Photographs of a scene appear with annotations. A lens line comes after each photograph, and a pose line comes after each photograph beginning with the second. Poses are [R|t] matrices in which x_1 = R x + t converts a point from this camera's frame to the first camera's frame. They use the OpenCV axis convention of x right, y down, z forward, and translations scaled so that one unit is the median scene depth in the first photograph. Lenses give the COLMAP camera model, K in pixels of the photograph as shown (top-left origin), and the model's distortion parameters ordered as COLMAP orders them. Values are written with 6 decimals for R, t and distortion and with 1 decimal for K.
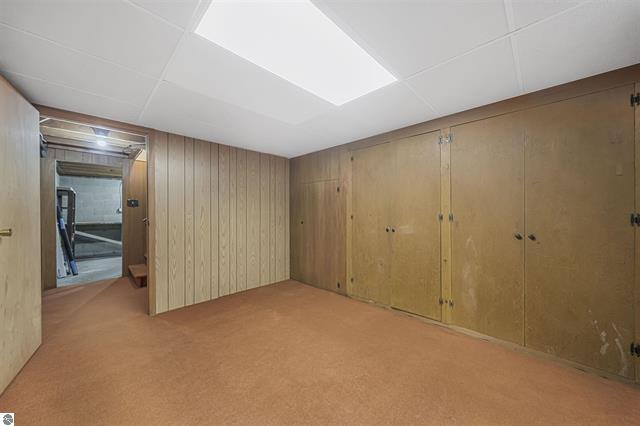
lens RADIAL K [[227.2, 0, 318.7], [0, 227.2, 212.6], [0, 0, 1]] dist [0.000161, 0.000650]
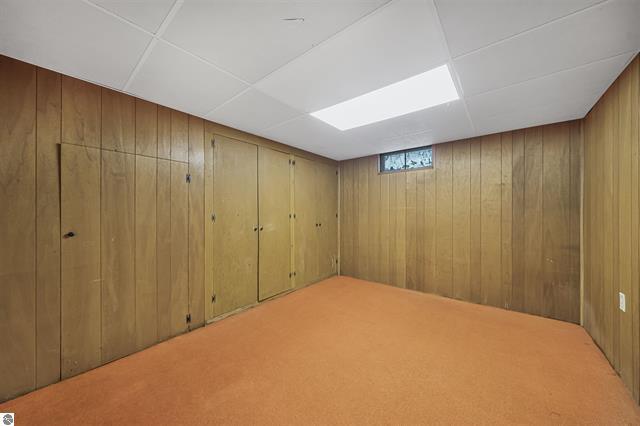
lens RADIAL K [[227.2, 0, 317.9], [0, 227.2, 213.0], [0, 0, 1]] dist [0.000161, 0.000650]
pose [[-0.098328, 0.000388, 0.995154, -0.726698], [-0.003728, 0.999993, -0.000758, 0.001621], [-0.995147, -0.003784, -0.098326, 0.785815]]
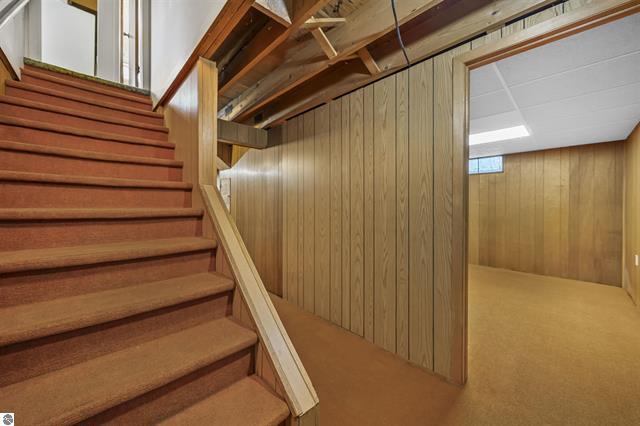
lens RADIAL K [[235.3, 0, 325.3], [0, 235.3, 204.7], [0, 0, 1]] dist [0.002392, -0.000448]
pose [[0.008997, -0.004773, 0.999948, -1.314518], [-0.004096, 0.999980, 0.004810, -0.020160], [-0.999951, -0.004139, 0.008978, 1.357453]]
